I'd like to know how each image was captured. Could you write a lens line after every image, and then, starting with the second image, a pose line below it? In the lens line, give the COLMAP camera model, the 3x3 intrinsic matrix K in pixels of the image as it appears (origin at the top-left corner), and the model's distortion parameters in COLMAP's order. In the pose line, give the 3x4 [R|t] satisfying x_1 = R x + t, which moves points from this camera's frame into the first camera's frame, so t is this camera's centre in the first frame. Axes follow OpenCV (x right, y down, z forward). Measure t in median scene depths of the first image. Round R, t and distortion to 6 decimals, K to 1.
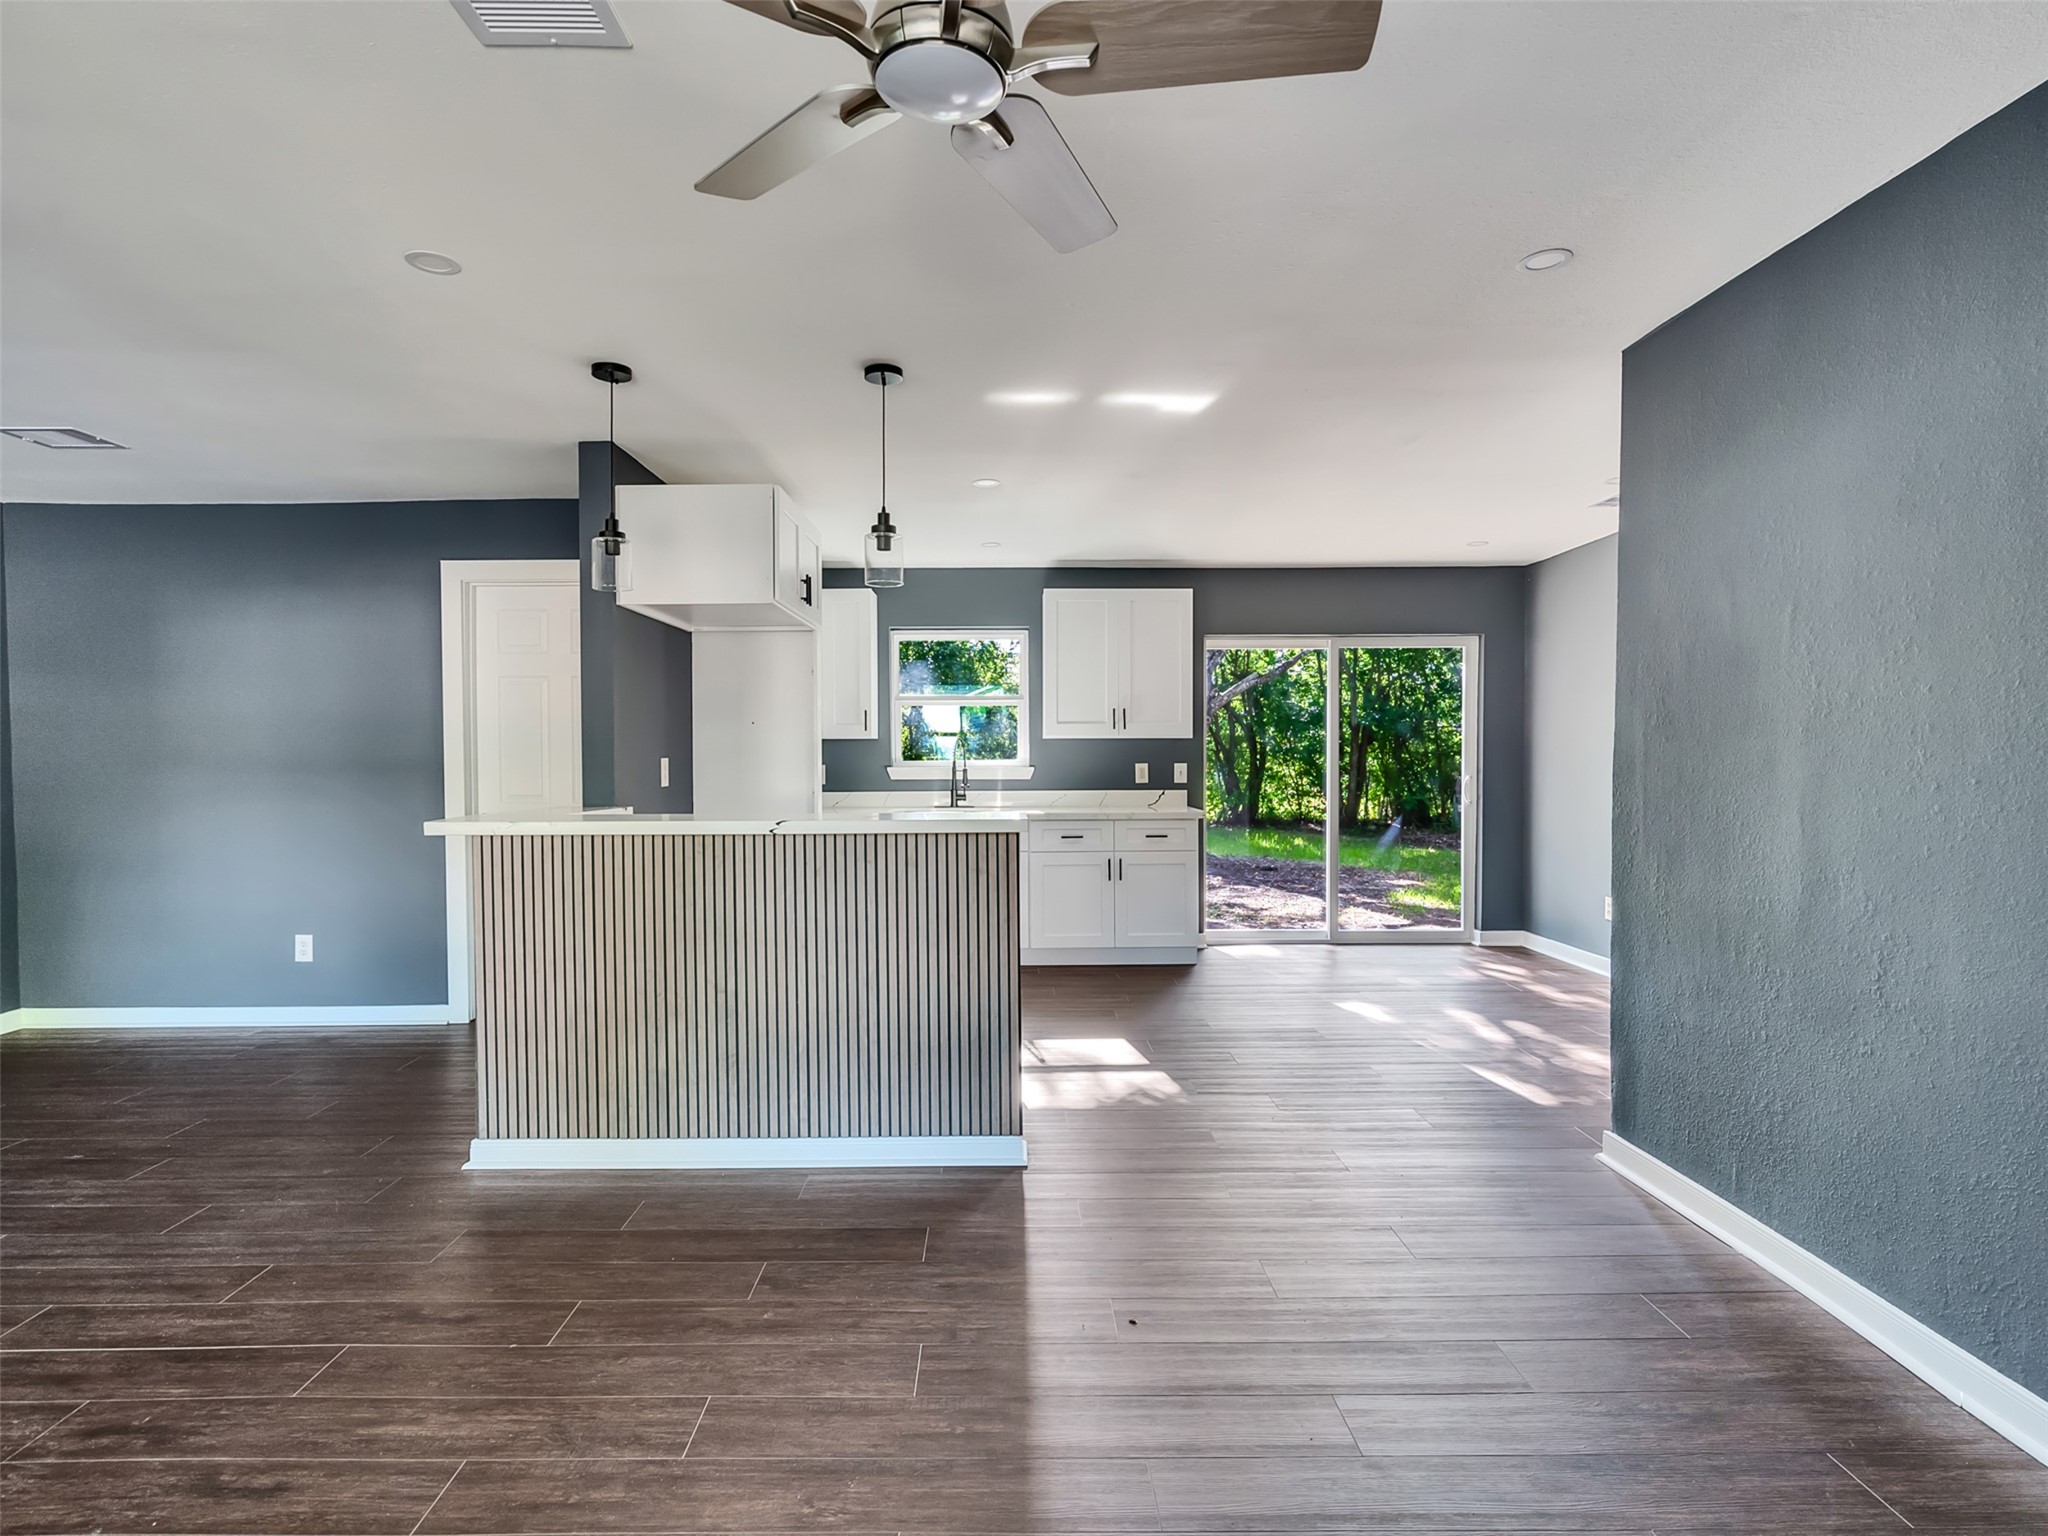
lens RADIAL K [[1047.7, 0, 1006.2], [0, 1047.7, 761.8], [0, 0, 1]] dist [-0.008529, 0.008099]
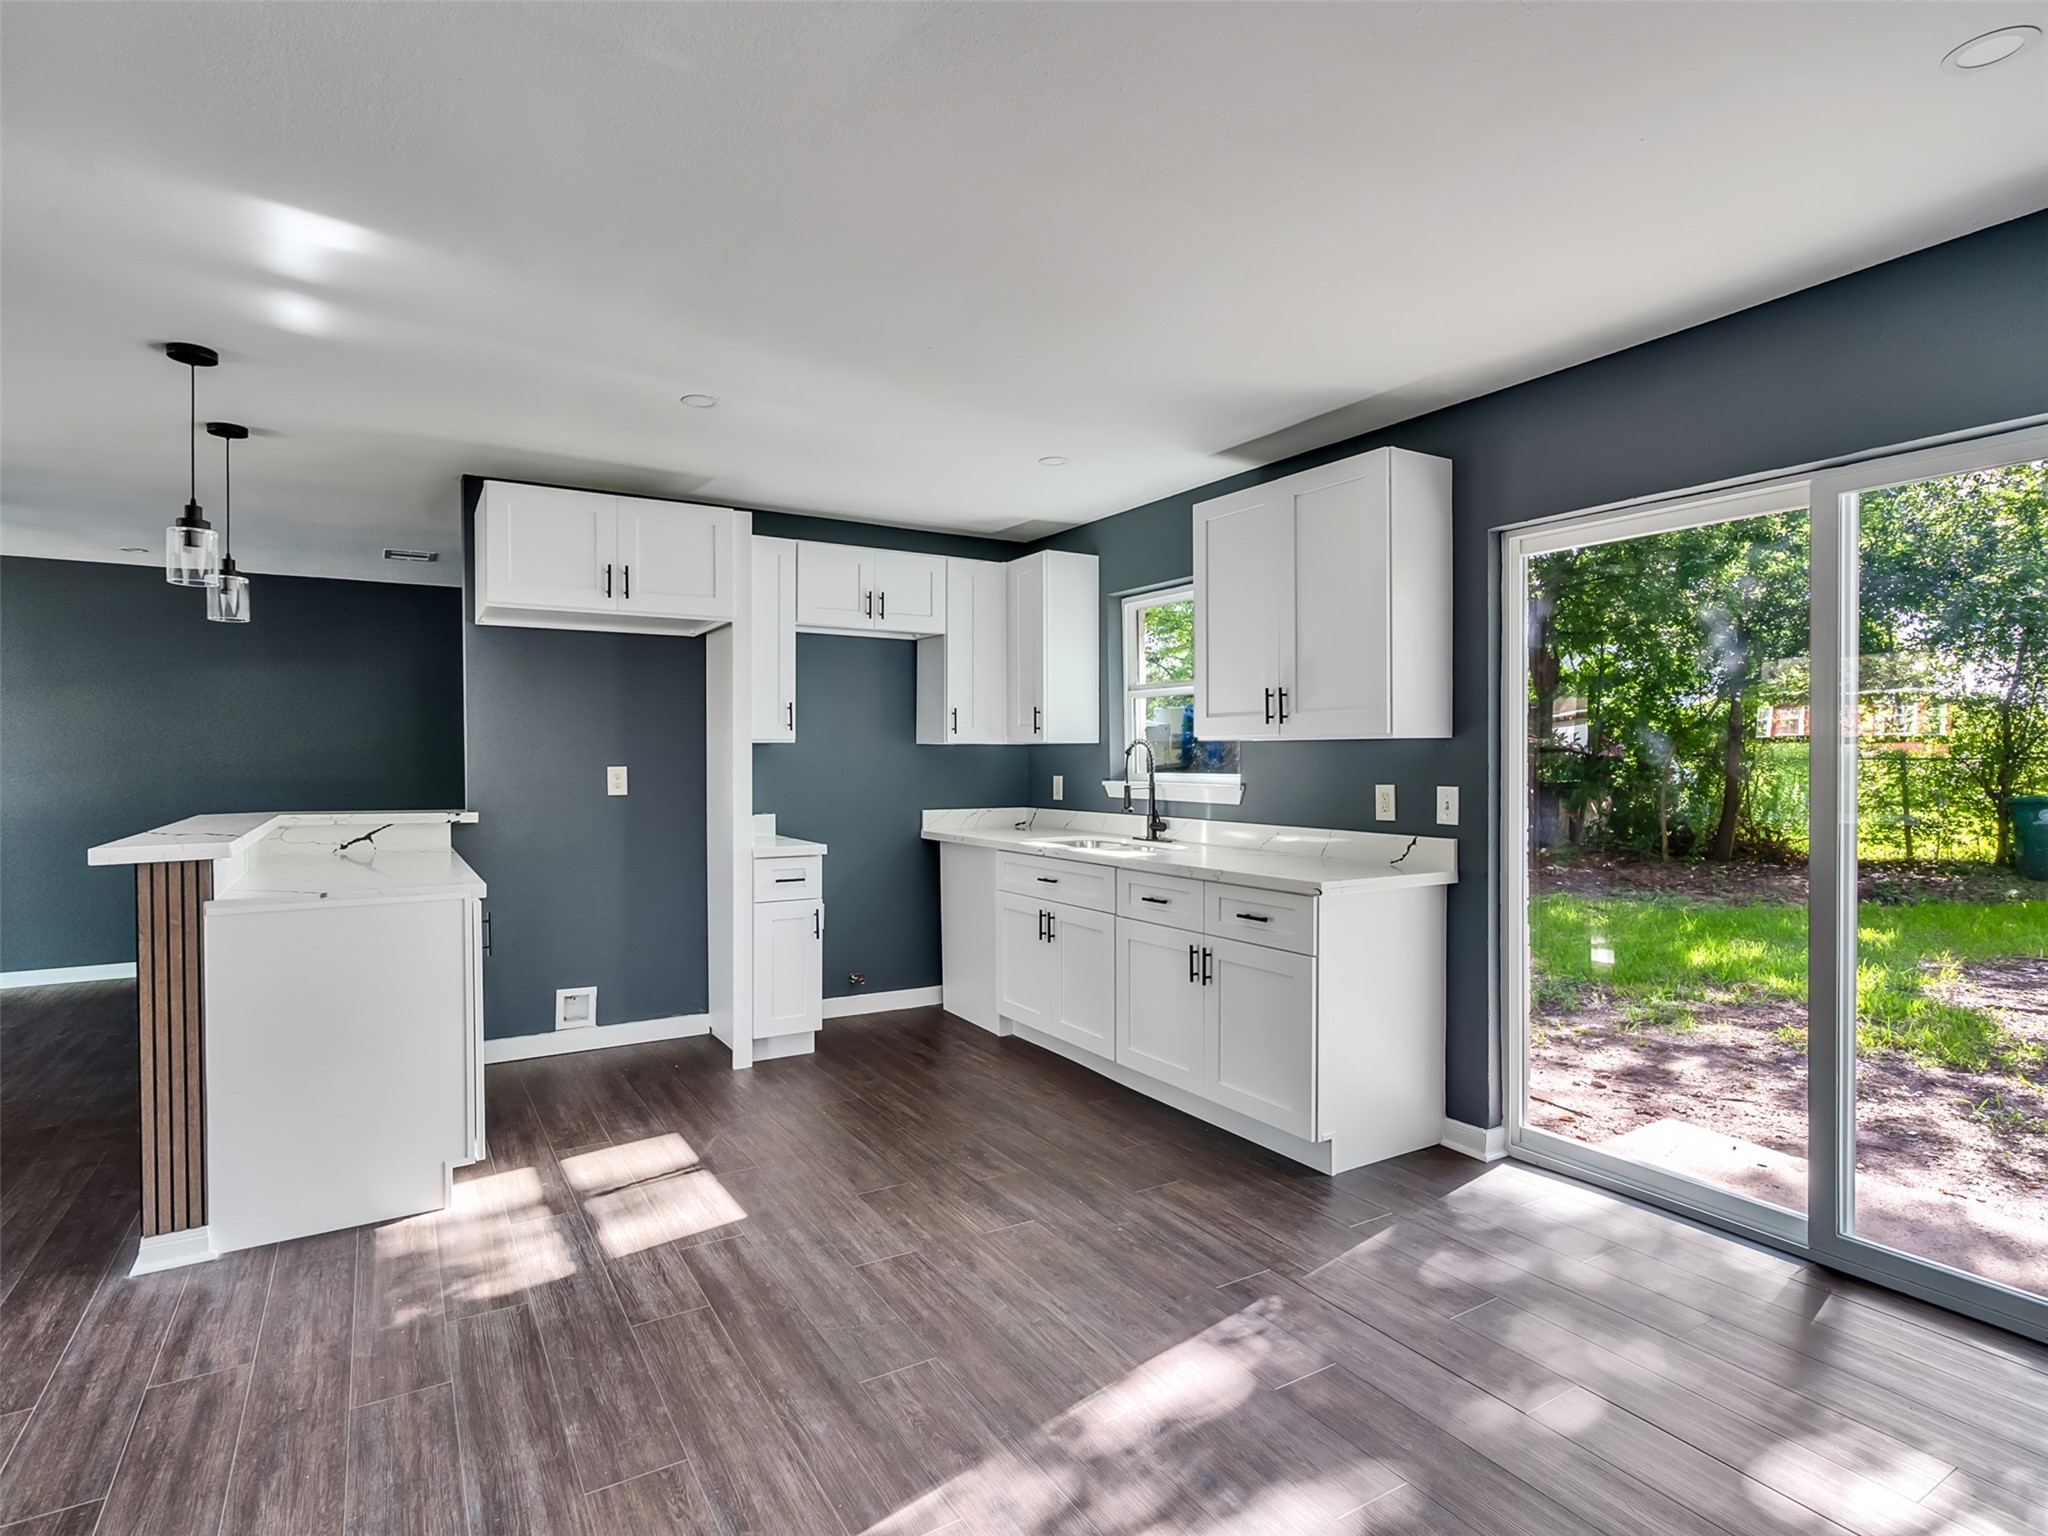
lens RADIAL K [[1047.7, 0, 1002.3], [0, 1047.7, 767.0], [0, 0, 1]] dist [-0.008529, 0.008099]
pose [[0.514098, 0.012995, -0.857633, 0.487152], [-0.009924, 0.999908, 0.009202, -0.010558], [0.857674, 0.003780, 0.514180, 0.537820]]
